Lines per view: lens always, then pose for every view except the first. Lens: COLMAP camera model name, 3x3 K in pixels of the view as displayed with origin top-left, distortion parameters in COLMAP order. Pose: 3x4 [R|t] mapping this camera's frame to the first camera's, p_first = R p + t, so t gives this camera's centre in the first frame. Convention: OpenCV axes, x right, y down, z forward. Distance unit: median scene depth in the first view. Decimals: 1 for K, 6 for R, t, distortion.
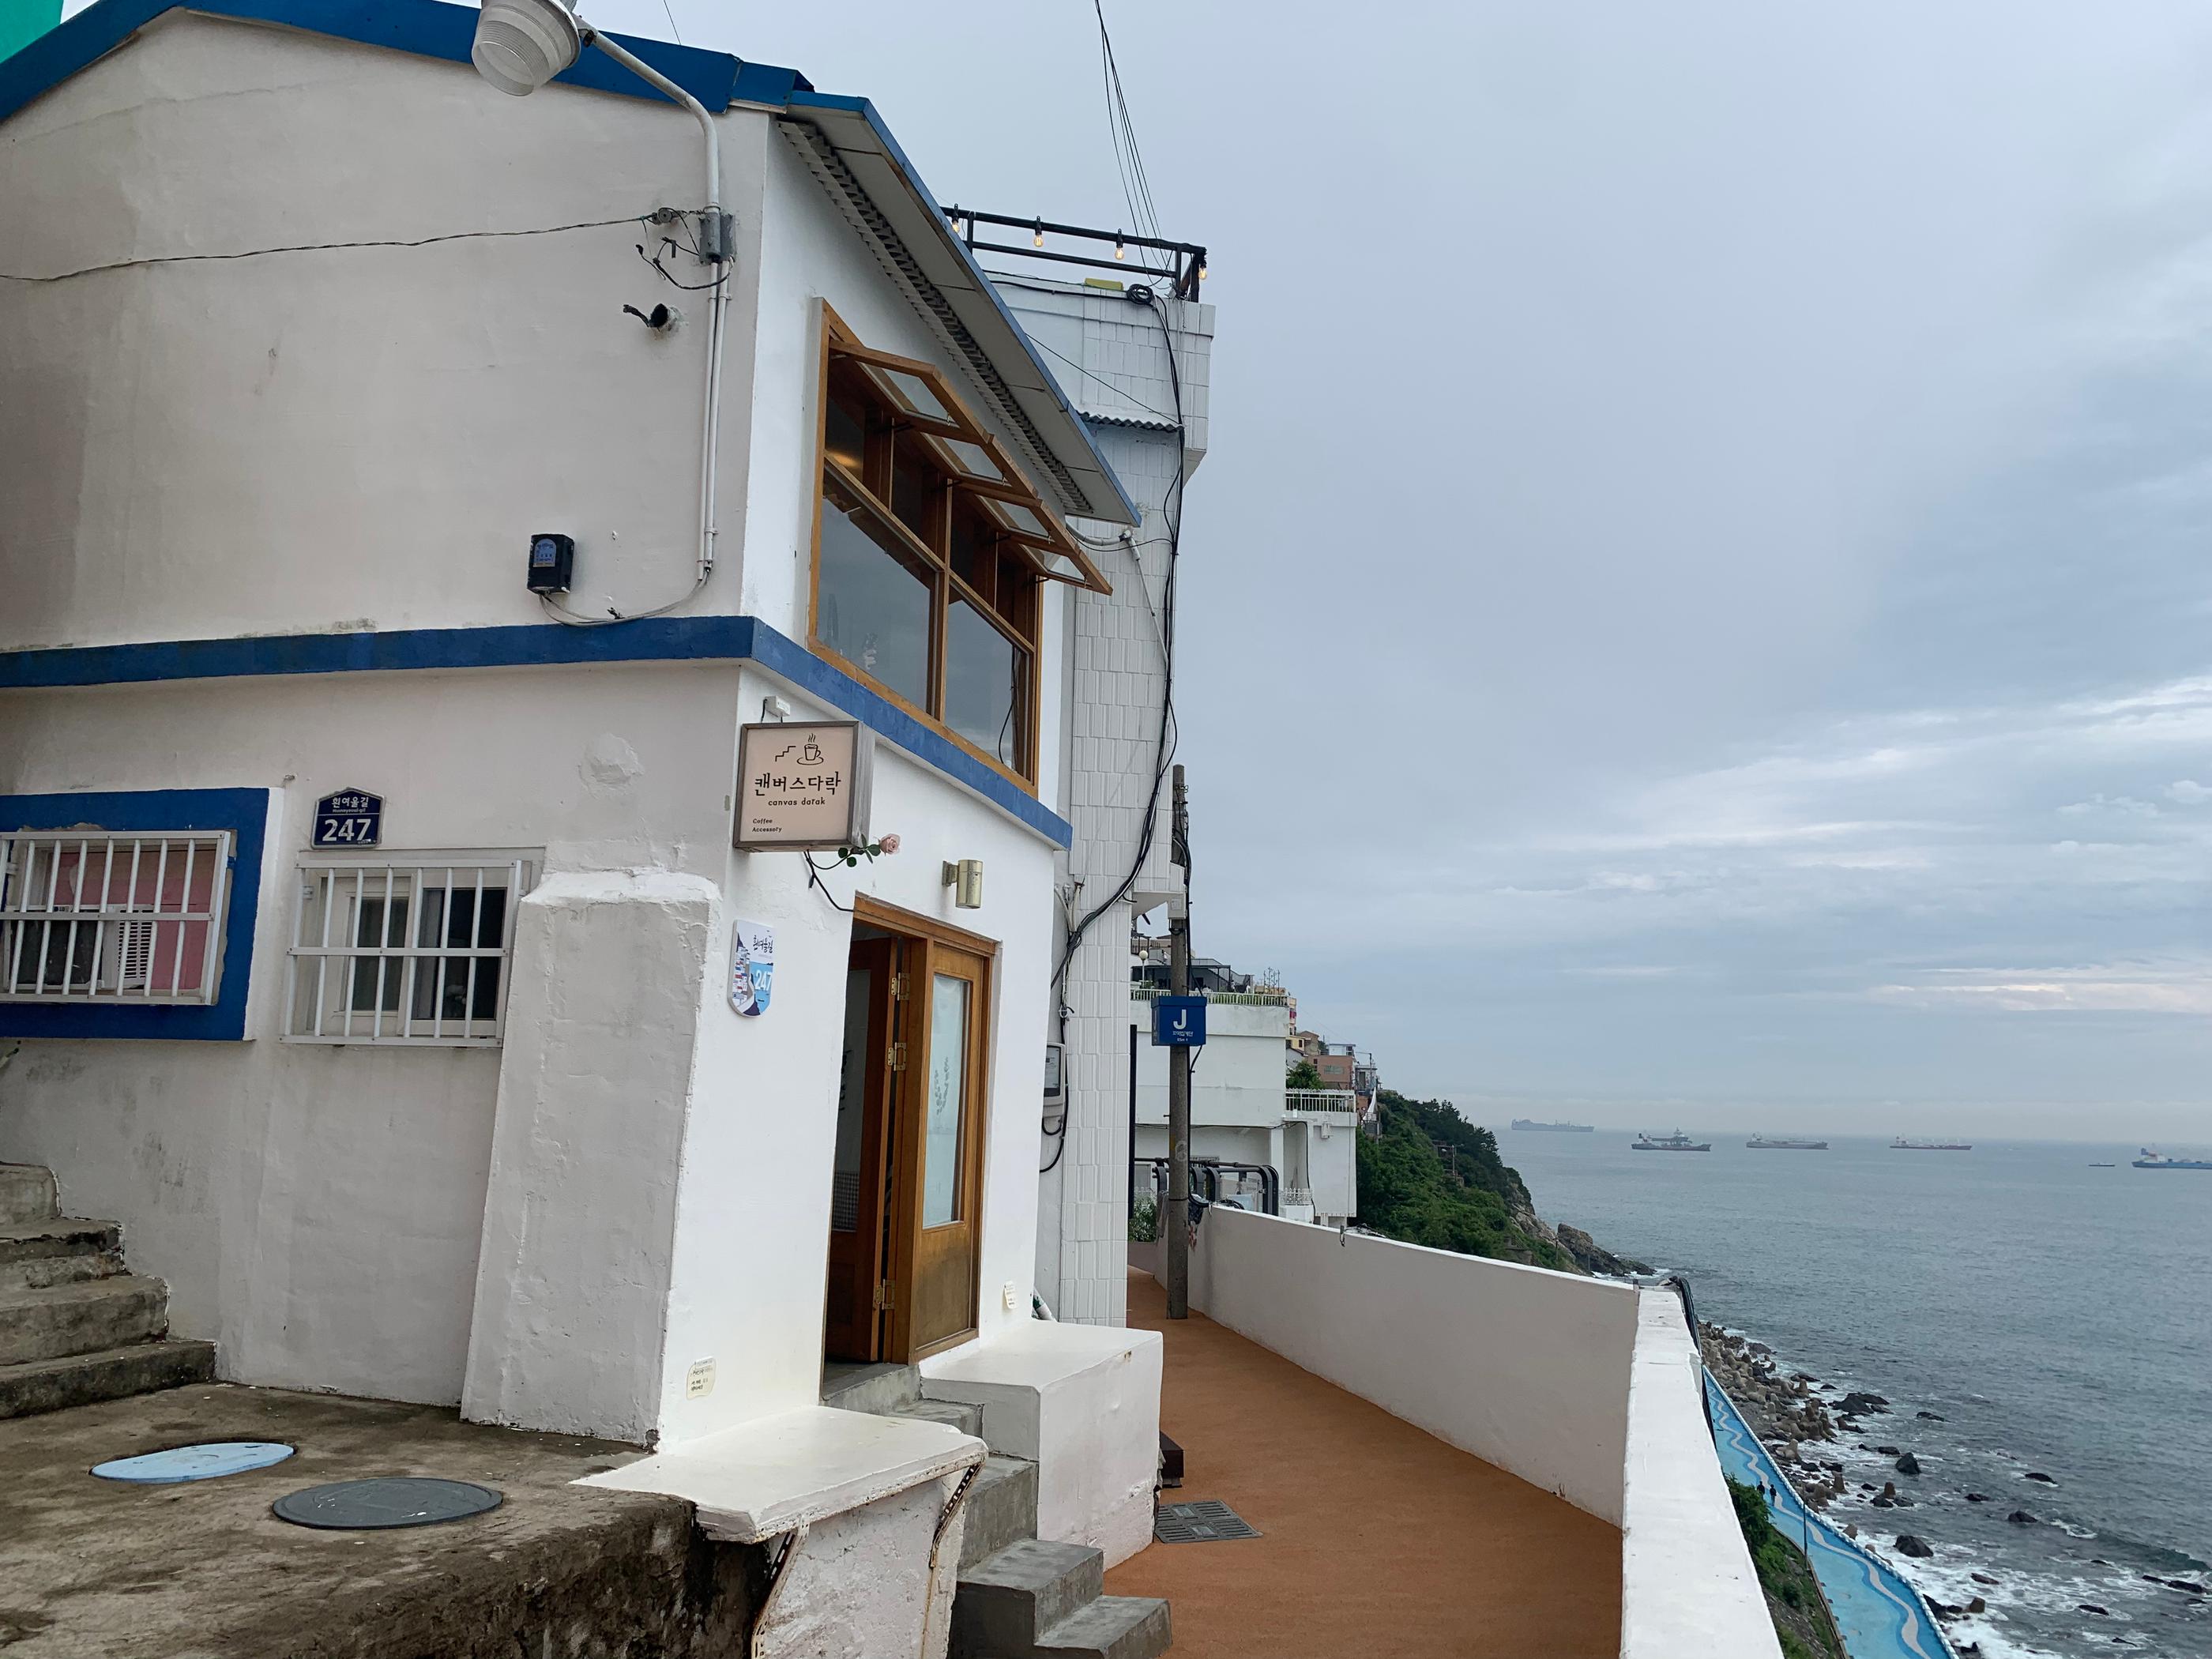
lens RADIAL K [[1604.6, 0, 1083.8], [0, 1604.6, 802.2], [0, 0, 1]] dist [0.045828, -0.009075]
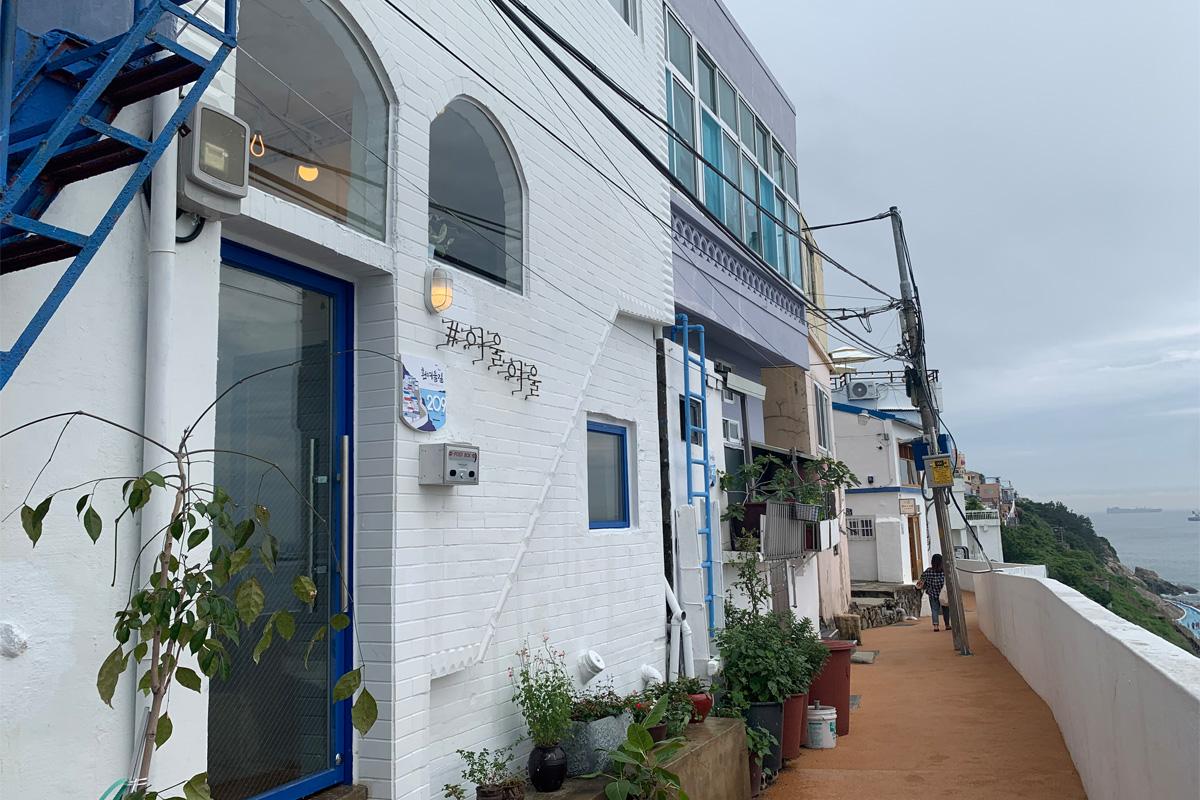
lens RADIAL K [[903.9, 0, 630.8], [0, 903.9, 379.6], [0, 0, 1]] dist [0.017720, -0.001564]
pose [[0.972872, -0.092835, -0.211900, -0.017147], [0.099527, 0.994811, 0.021115, -0.030290], [0.208840, -0.041632, 0.977063, -0.129235]]
